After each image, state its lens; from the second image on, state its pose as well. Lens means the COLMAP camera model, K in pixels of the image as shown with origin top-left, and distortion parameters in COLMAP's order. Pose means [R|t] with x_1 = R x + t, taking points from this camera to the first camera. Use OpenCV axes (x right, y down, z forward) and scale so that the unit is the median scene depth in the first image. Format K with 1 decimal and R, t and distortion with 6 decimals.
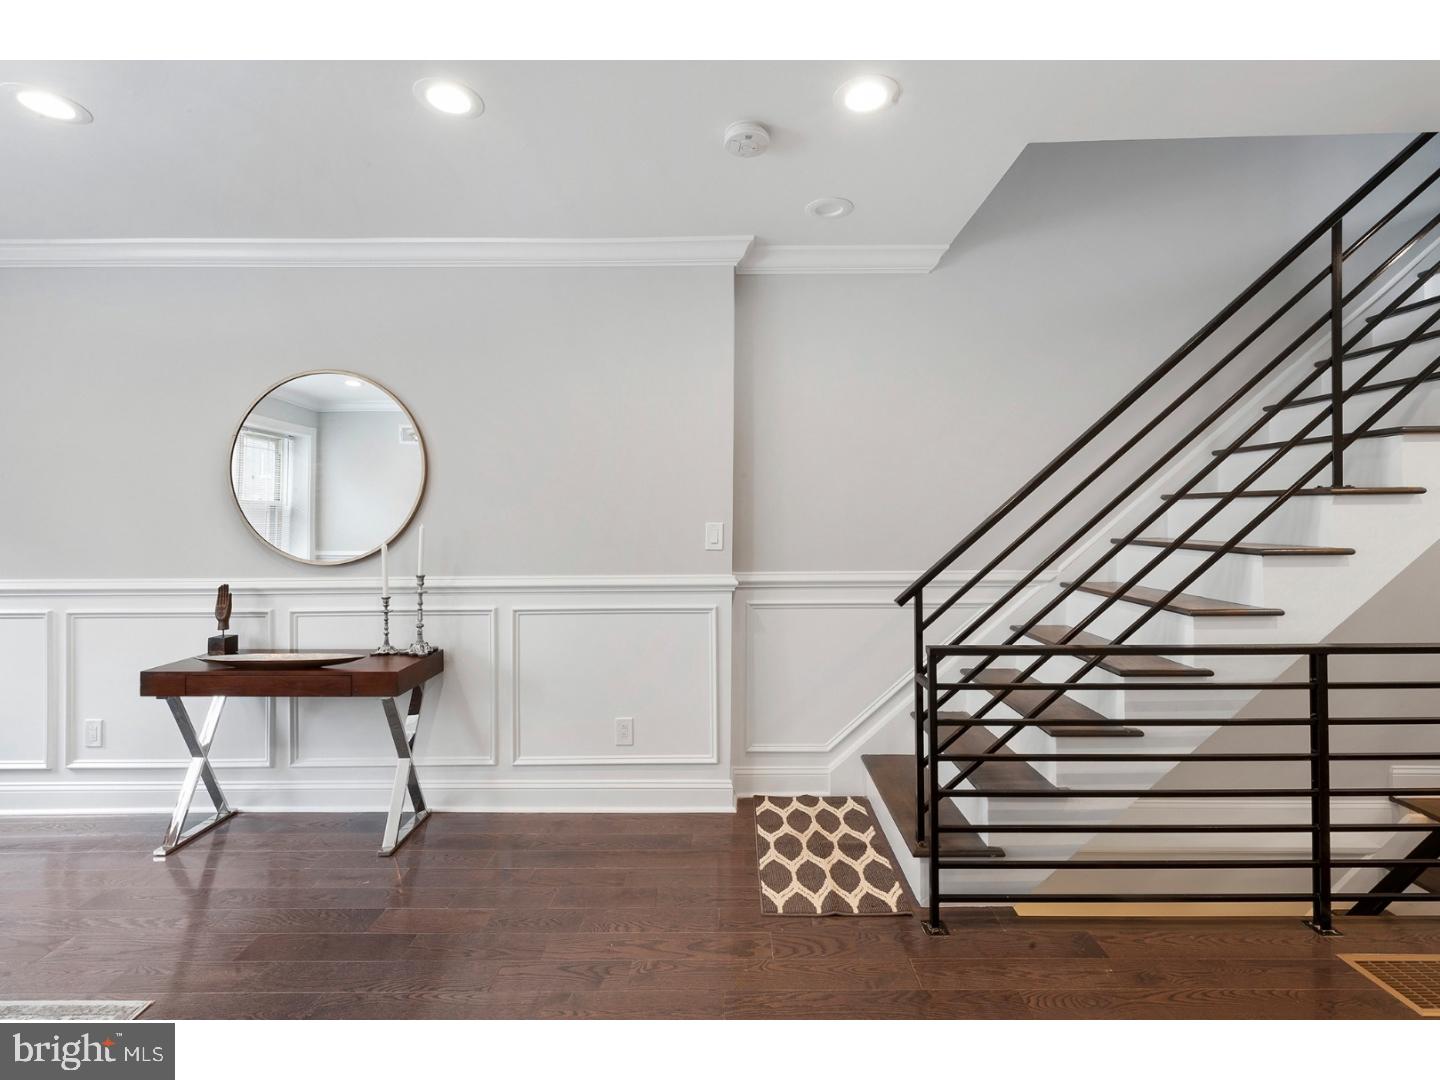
lens RADIAL K [[642.8, 0, 718.7], [0, 642.8, 511.9], [0, 0, 1]] dist [0.001473, -0.000061]
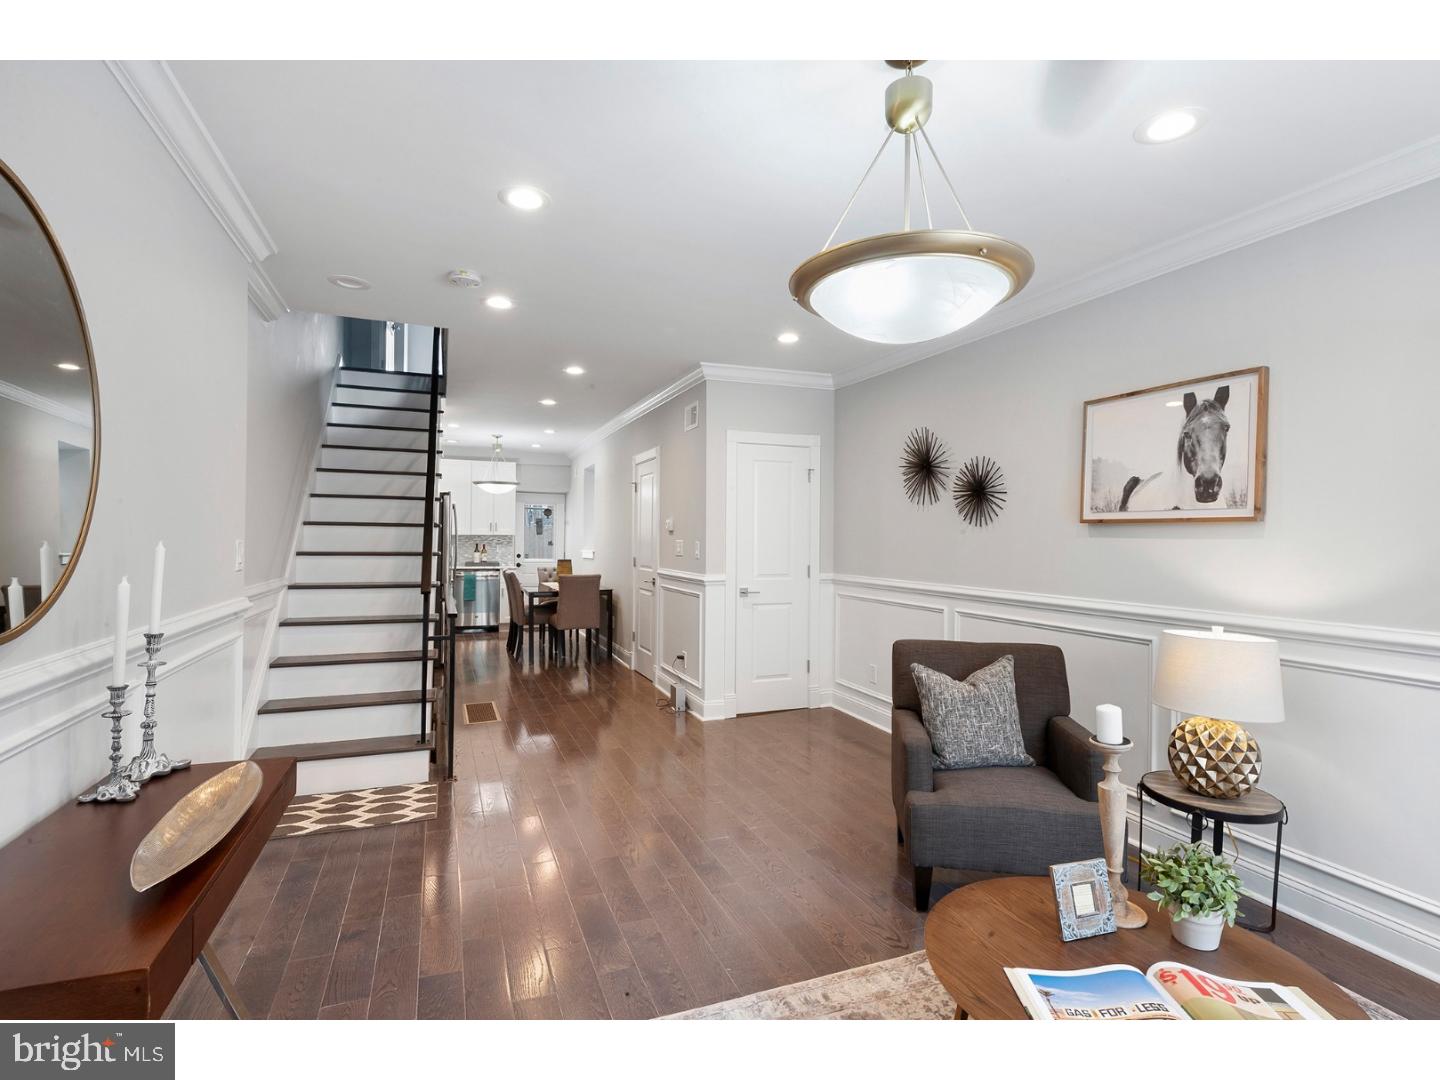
lens RADIAL K [[718.9, 0, 726.1], [0, 718.9, 557.0], [0, 0, 1]] dist [0.013467, -0.008993]
pose [[-0.372465, -0.023173, 0.927757, -1.233632], [-0.011827, 0.999726, 0.020222, 0.011844], [-0.927971, -0.003440, -0.372637, 0.763739]]
